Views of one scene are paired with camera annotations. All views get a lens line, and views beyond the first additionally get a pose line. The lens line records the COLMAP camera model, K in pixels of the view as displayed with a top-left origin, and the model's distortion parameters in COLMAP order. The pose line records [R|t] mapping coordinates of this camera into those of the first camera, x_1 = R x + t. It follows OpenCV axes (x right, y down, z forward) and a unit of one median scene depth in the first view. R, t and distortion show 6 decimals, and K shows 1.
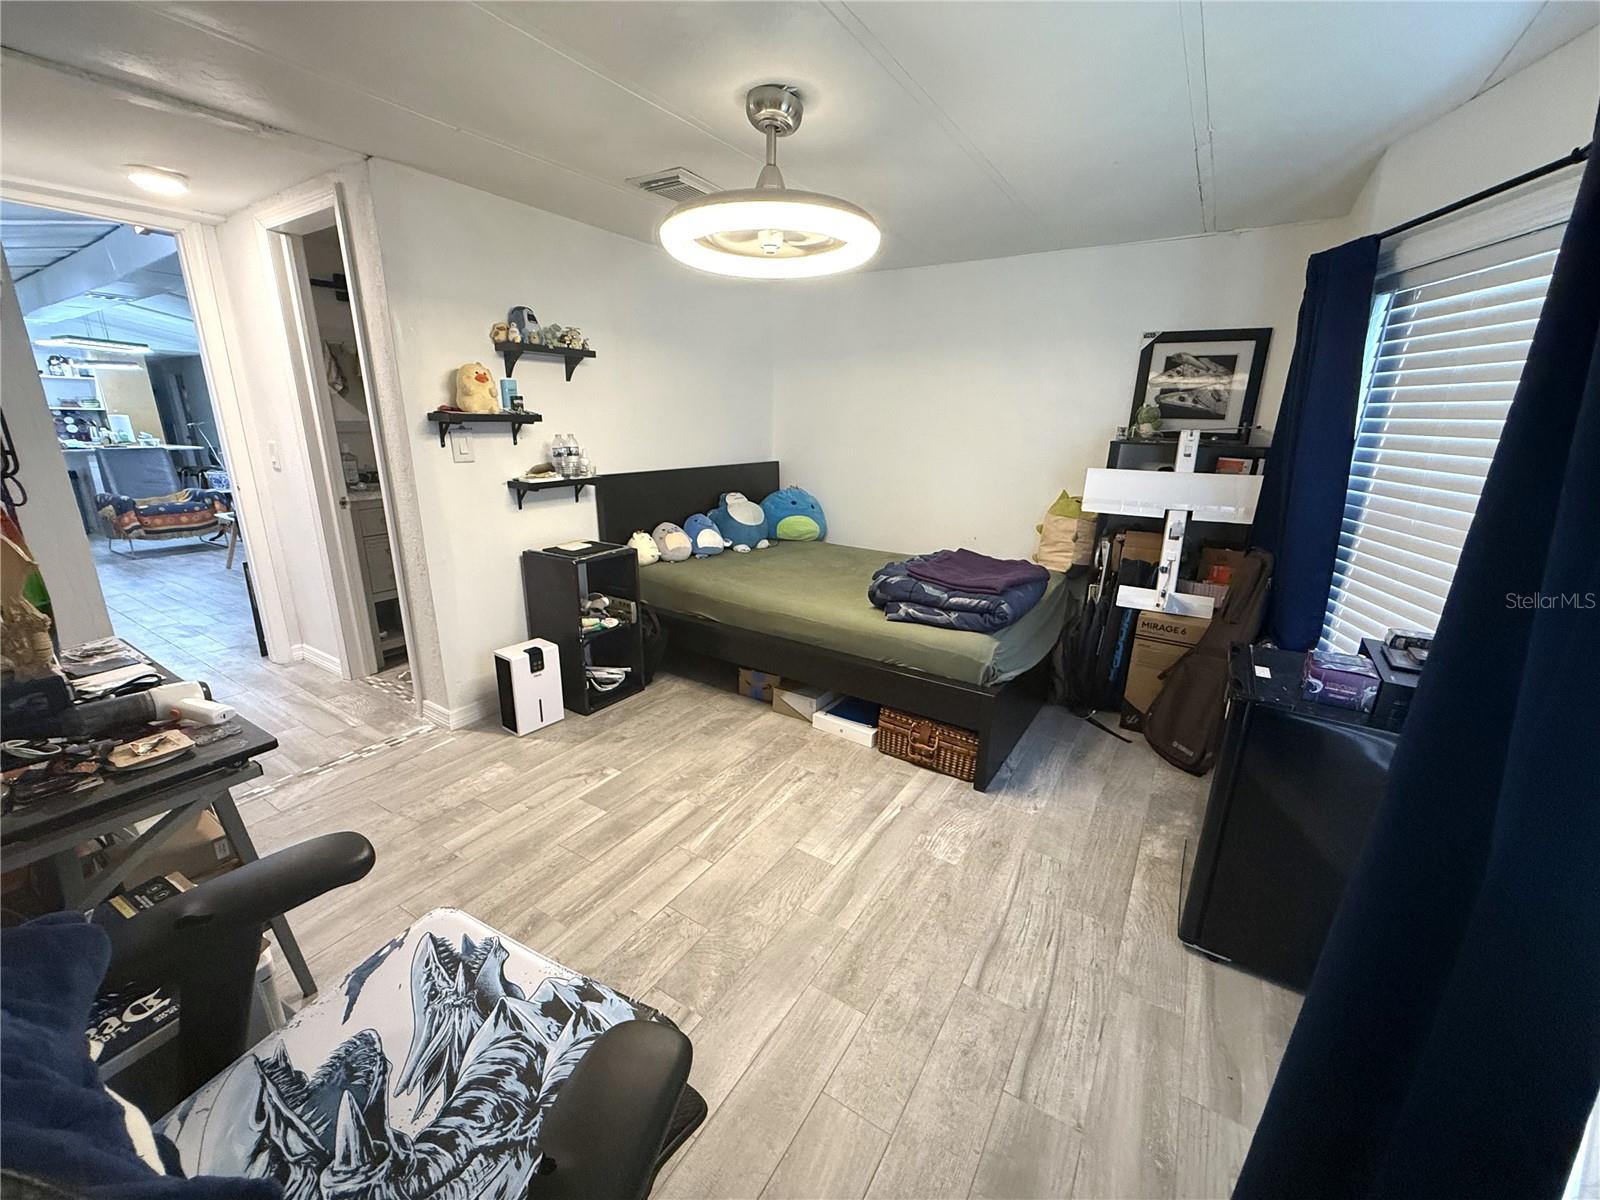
lens RADIAL K [[639.1, 0, 795.8], [0, 639.1, 598.6], [0, 0, 1]] dist [-0.000812, -0.000120]
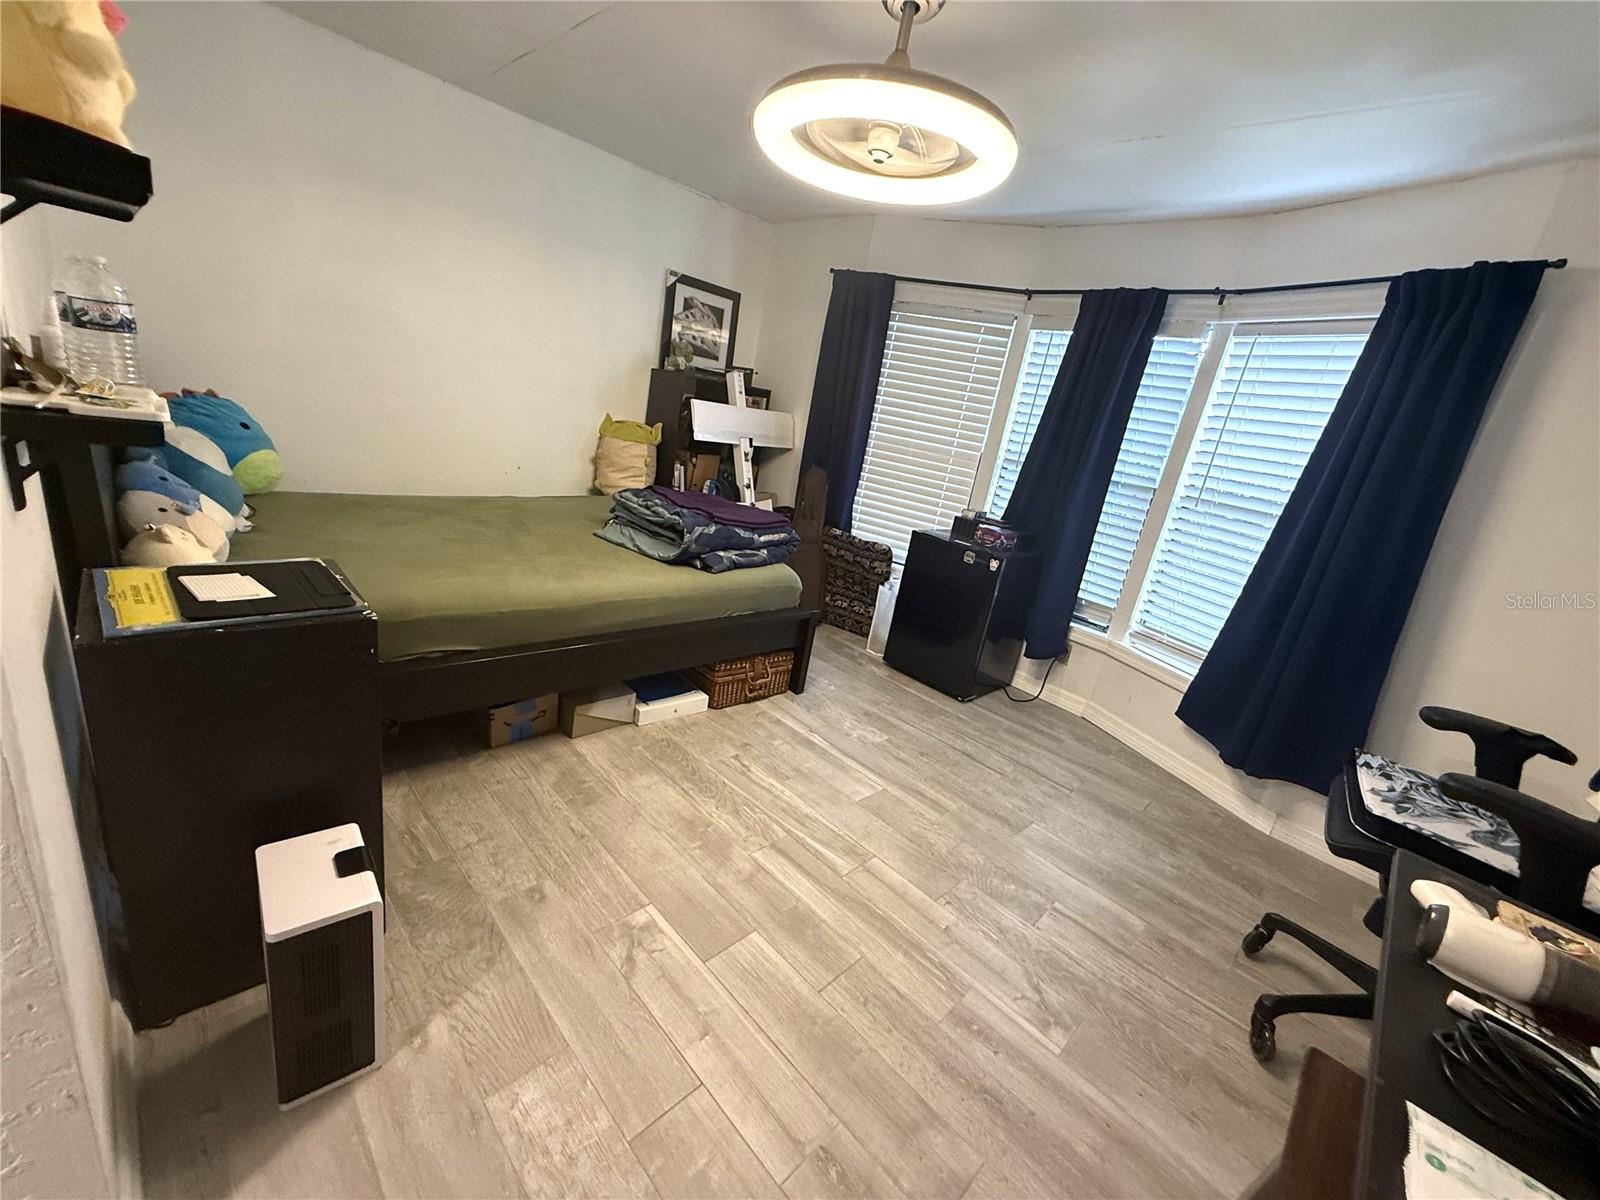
lens RADIAL K [[638.0, 0, 796.7], [0, 638.0, 598.3], [0, 0, 1]] dist [0.001099, -0.000073]
pose [[0.217882, -0.271276, 0.937516, -0.723964], [0.103566, 0.961597, 0.254175, -0.158053], [-0.970465, 0.041715, 0.237610, 0.675618]]
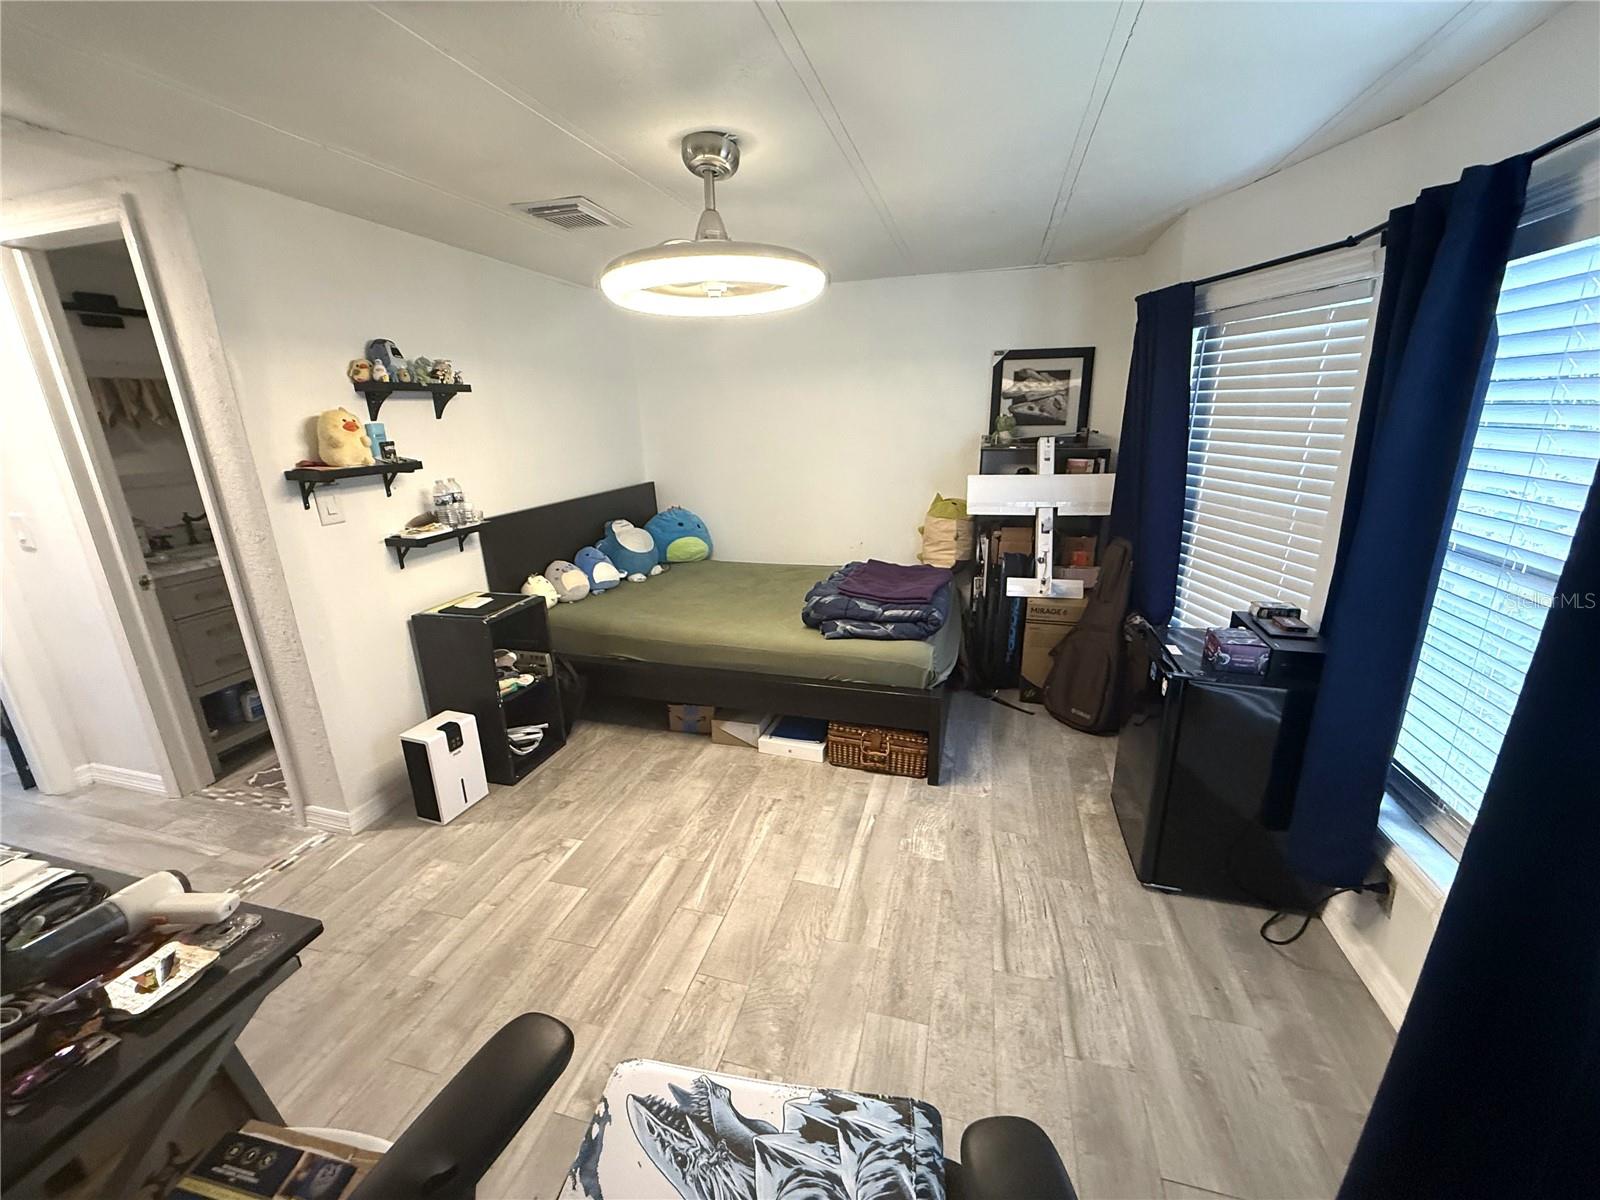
lens RADIAL K [[639.1, 0, 795.8], [0, 639.1, 598.6], [0, 0, 1]] dist [-0.000812, -0.000120]
pose [[0.956373, -0.121955, 0.265477, -0.174116], [0.119787, 0.992500, 0.024408, -0.063666], [-0.266462, 0.008458, 0.963808, 0.013420]]
